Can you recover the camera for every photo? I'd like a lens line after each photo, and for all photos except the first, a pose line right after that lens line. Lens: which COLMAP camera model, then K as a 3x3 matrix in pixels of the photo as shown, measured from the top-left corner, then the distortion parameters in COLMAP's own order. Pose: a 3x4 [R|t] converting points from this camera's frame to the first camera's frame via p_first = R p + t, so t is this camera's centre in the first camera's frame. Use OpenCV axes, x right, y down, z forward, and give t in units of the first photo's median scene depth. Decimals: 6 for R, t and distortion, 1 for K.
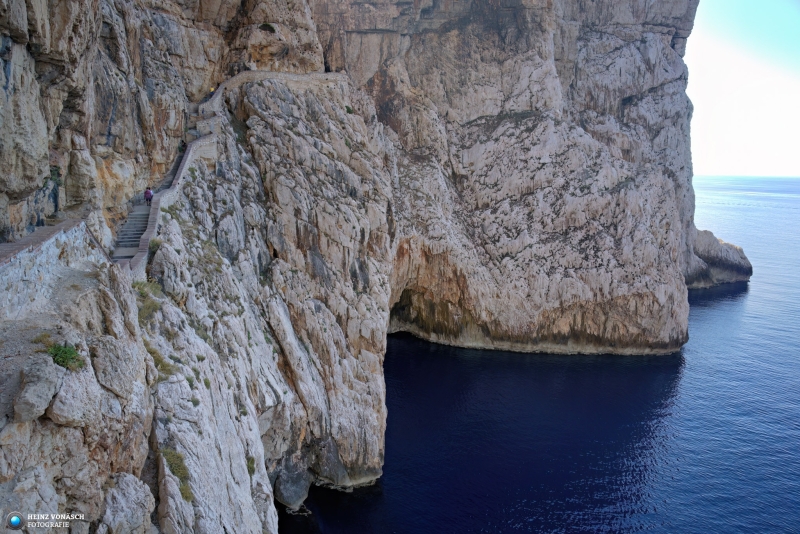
lens RADIAL K [[543.2, 0, 400.0], [0, 543.2, 267.0], [0, 0, 1]] dist [-0.105621, 0.080101]
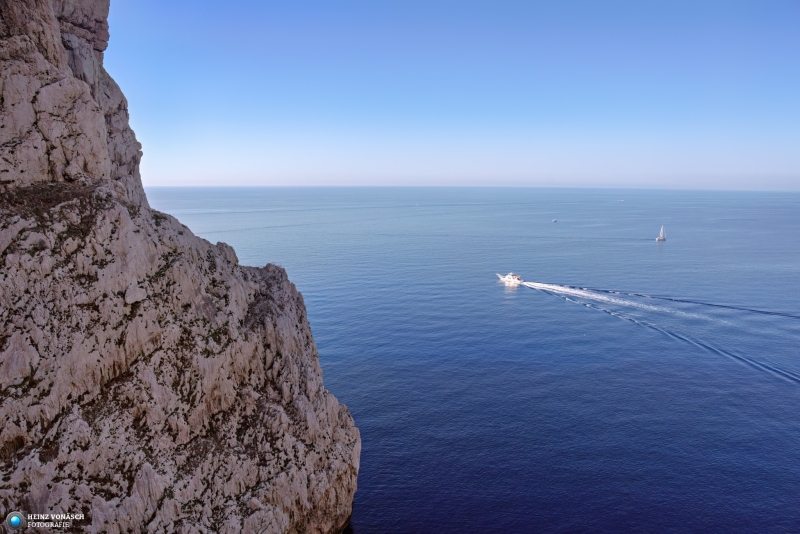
lens RADIAL K [[543.2, 0, 400.0], [0, 543.2, 267.0], [0, 0, 1]] dist [-0.105621, 0.080101]
pose [[0.332371, -0.165145, 0.928578, -0.068515], [0.185849, 0.976715, 0.107185, -0.228982], [-0.924657, 0.136950, 0.355323, 0.630487]]
